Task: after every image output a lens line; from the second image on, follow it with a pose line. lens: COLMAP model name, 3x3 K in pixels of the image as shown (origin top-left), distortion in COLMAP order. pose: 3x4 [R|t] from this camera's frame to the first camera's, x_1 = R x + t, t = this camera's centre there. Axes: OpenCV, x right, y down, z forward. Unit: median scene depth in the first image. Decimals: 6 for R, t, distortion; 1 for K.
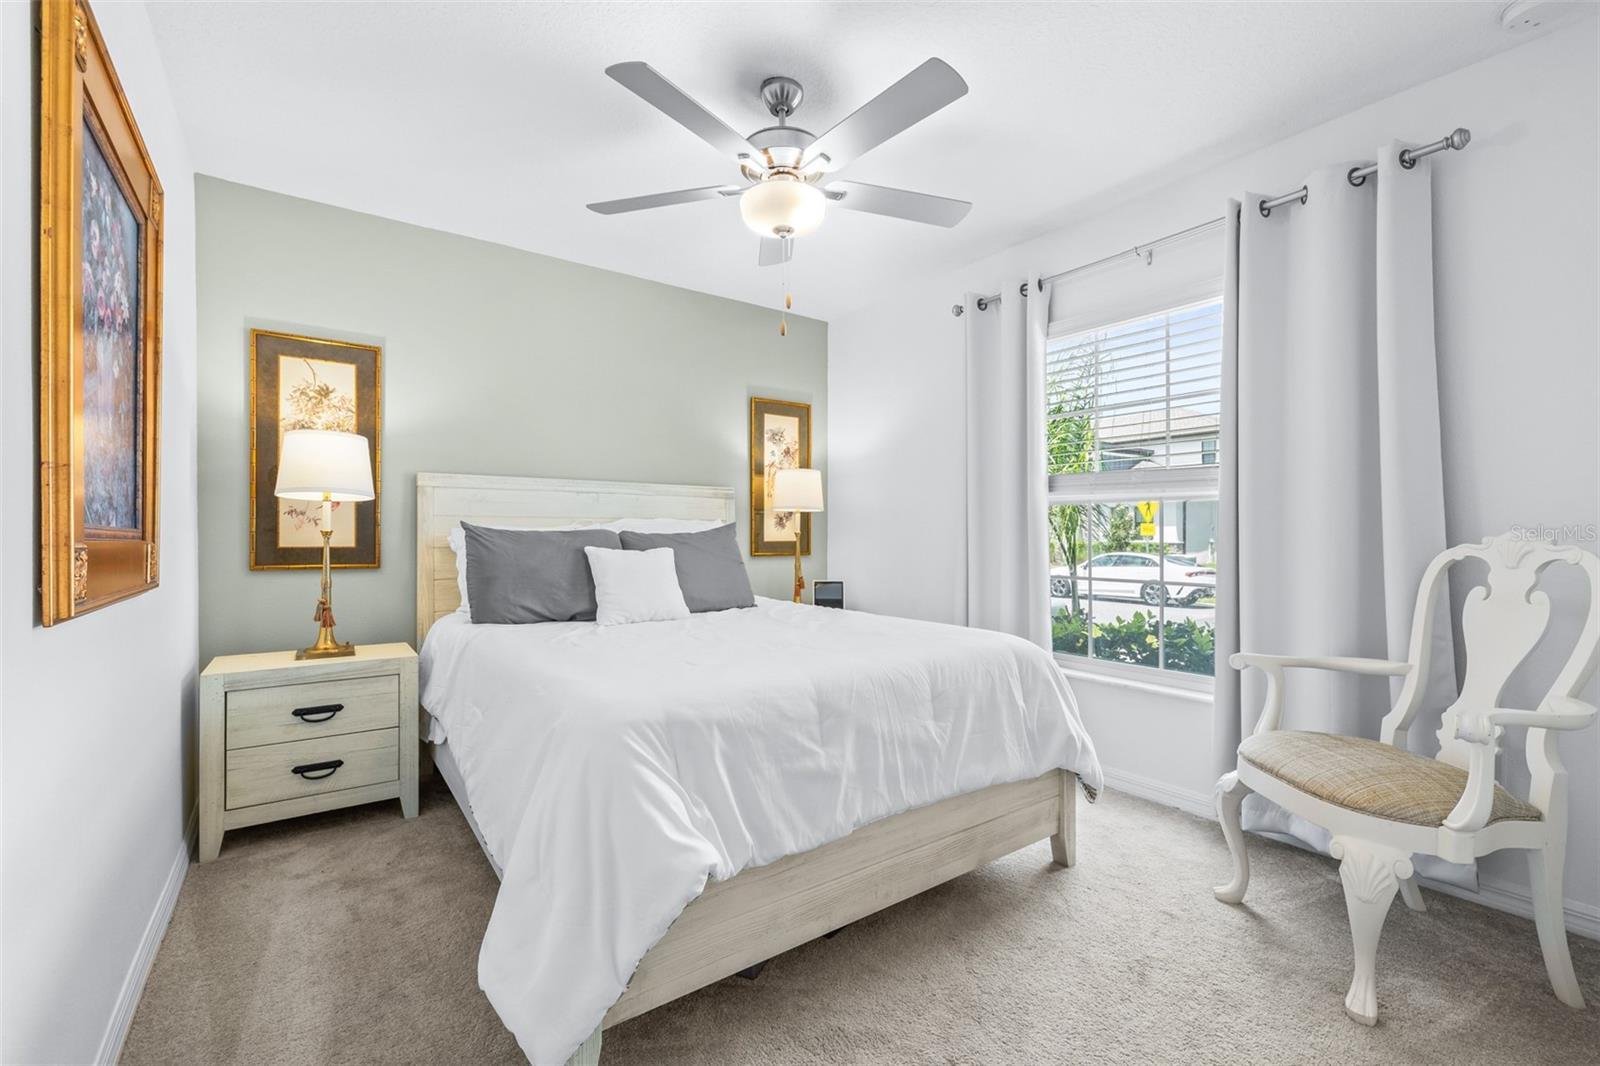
lens RADIAL K [[680.5, 0, 795.3], [0, 680.5, 534.9], [0, 0, 1]] dist [0.000865, -0.000567]
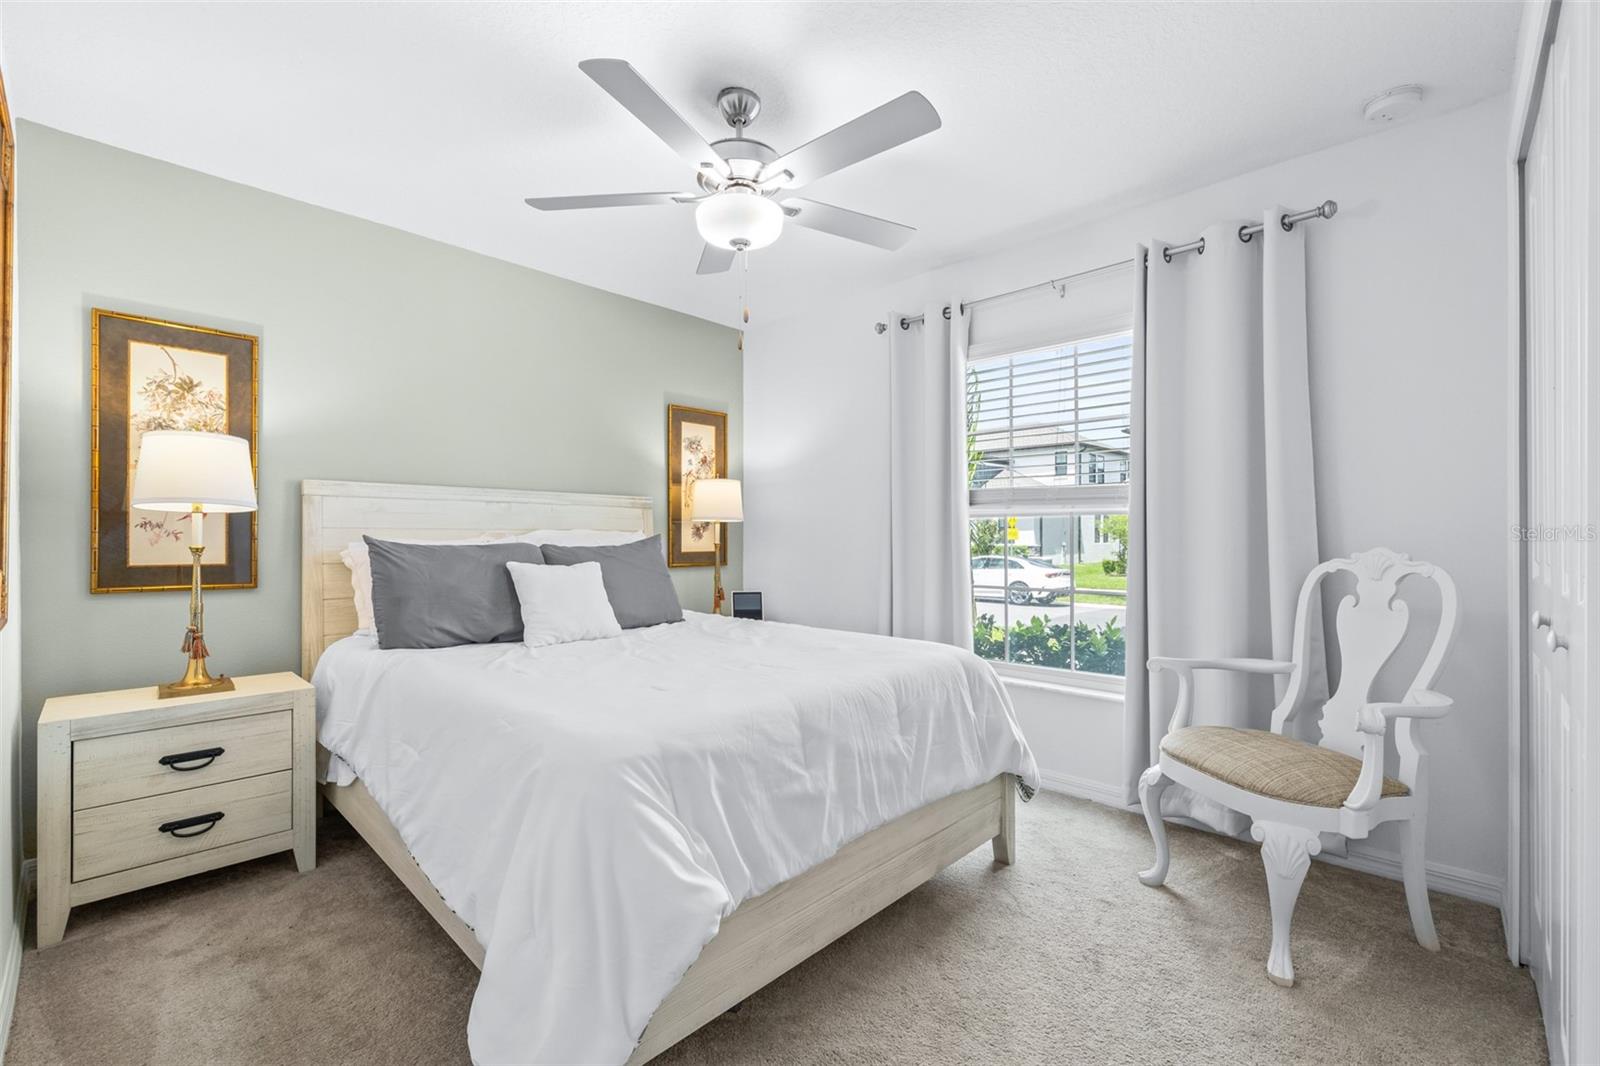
lens RADIAL K [[680.5, 0, 797.0], [0, 680.5, 537.2], [0, 0, 1]] dist [0.000865, -0.000567]
pose [[0.984304, -0.000972, 0.176478, -0.105775], [0.001349, 0.999997, -0.002019, -0.018508], [-0.176476, 0.002226, 0.984302, 0.015762]]
